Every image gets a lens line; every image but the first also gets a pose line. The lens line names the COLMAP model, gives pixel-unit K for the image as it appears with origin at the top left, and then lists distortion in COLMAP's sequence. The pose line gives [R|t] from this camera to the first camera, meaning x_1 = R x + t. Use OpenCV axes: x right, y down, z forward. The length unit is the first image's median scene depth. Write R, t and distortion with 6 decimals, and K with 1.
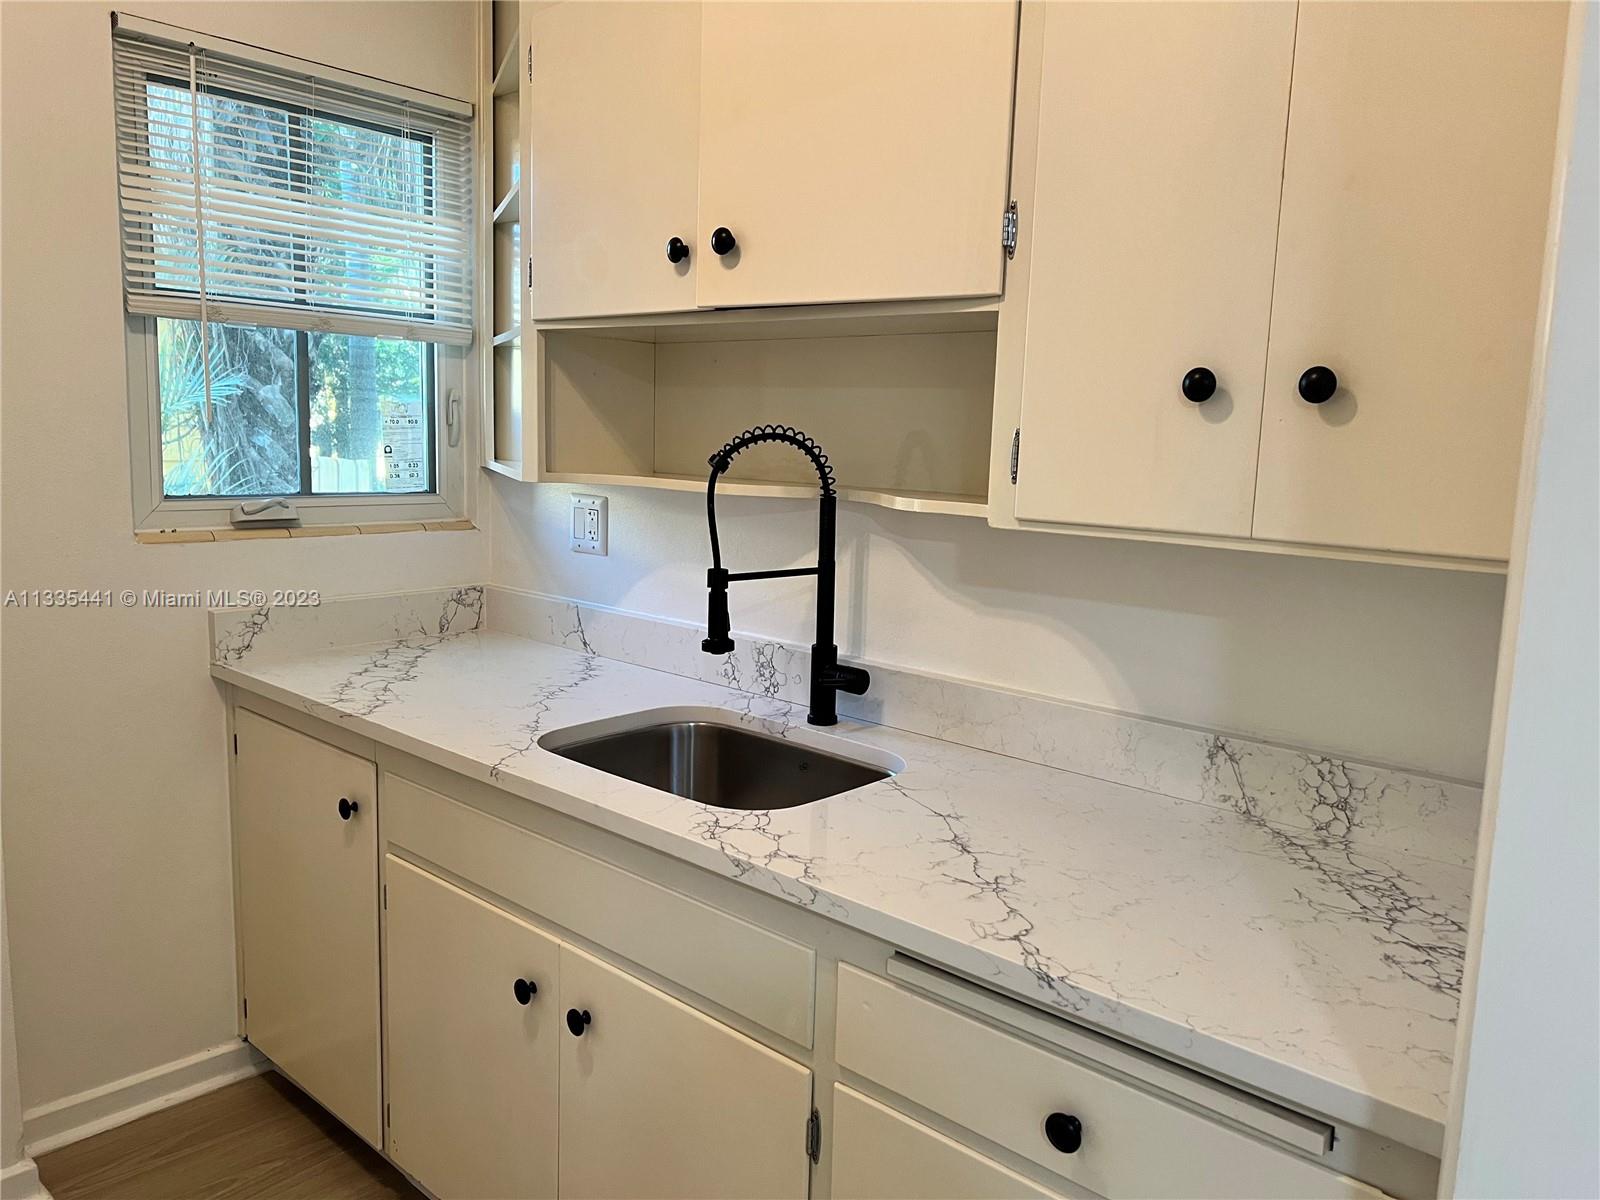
lens RADIAL K [[1202.3, 0, 795.3], [0, 1202.3, 619.4], [0, 0, 1]] dist [0.090988, -0.140552]
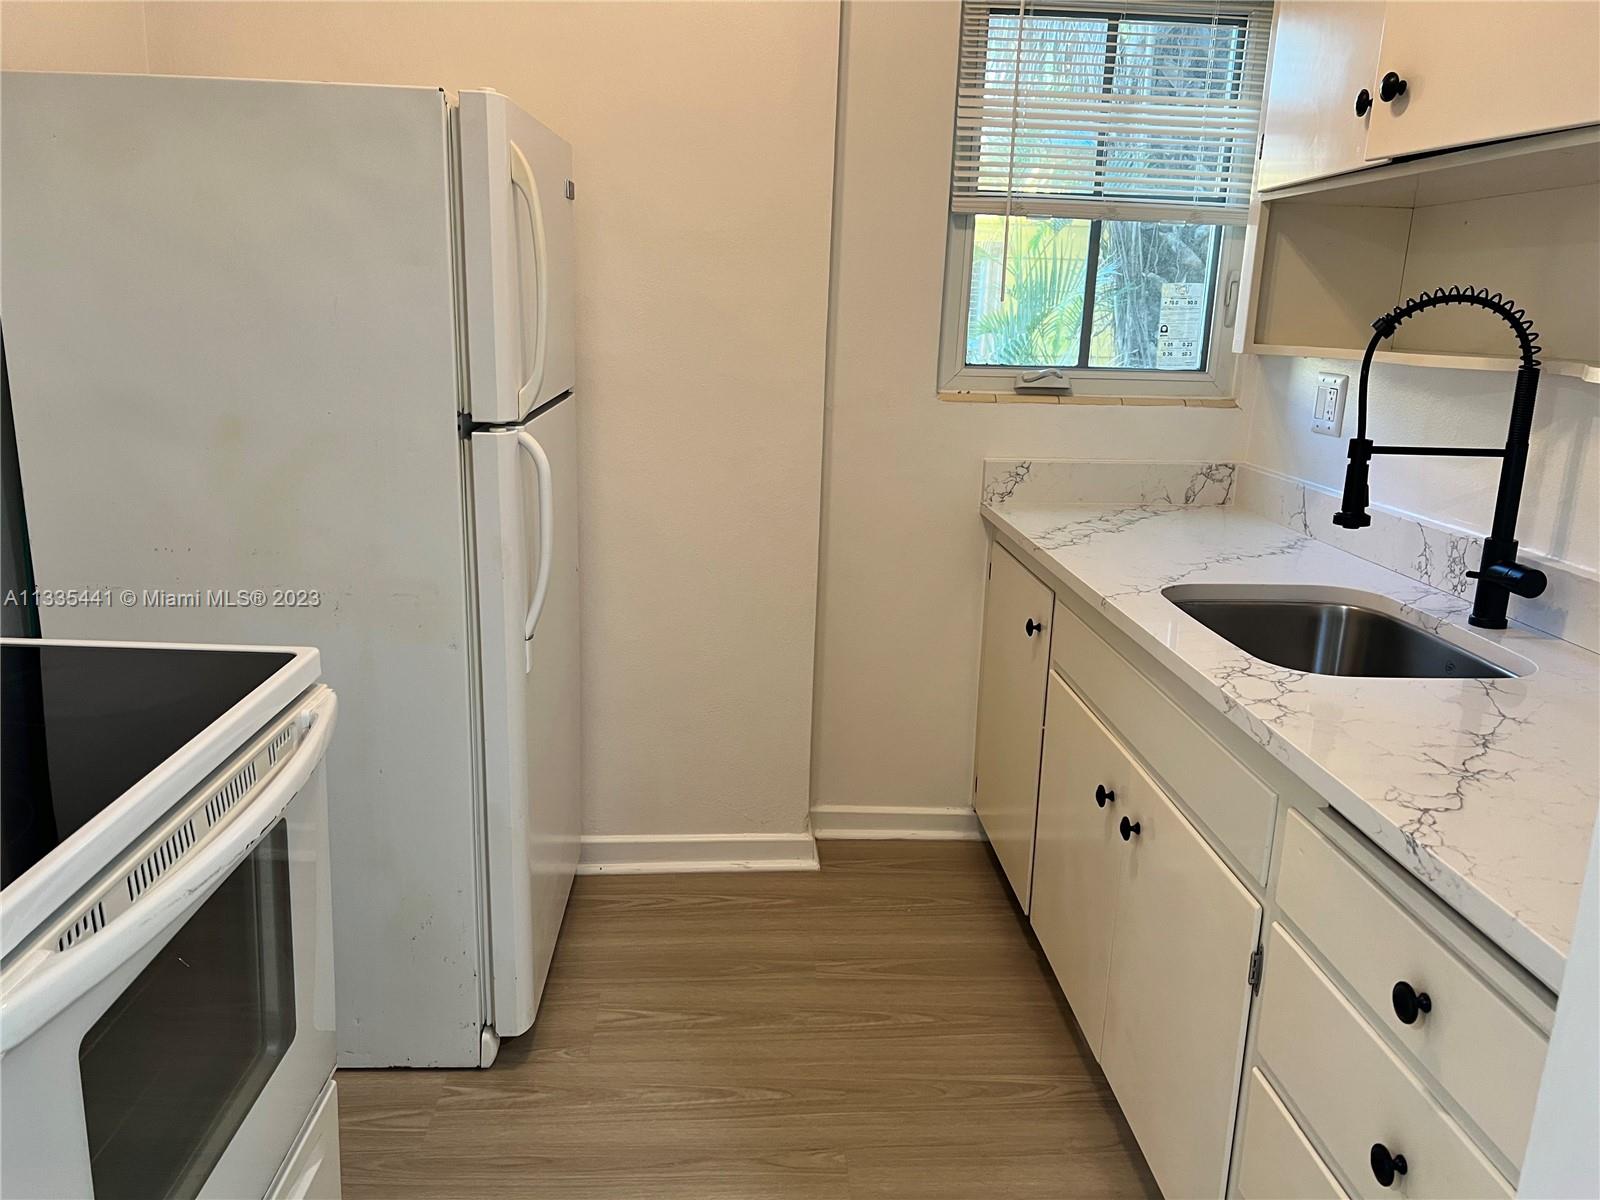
lens RADIAL K [[1219.0, 0, 799.3], [0, 1219.0, 655.2], [0, 0, 1]] dist [0.002723, 0.001379]
pose [[0.706029, 0.182001, -0.684396, 0.280427], [-0.118040, 0.983137, 0.139673, 0.039719], [0.698276, -0.017827, 0.715607, -0.017631]]
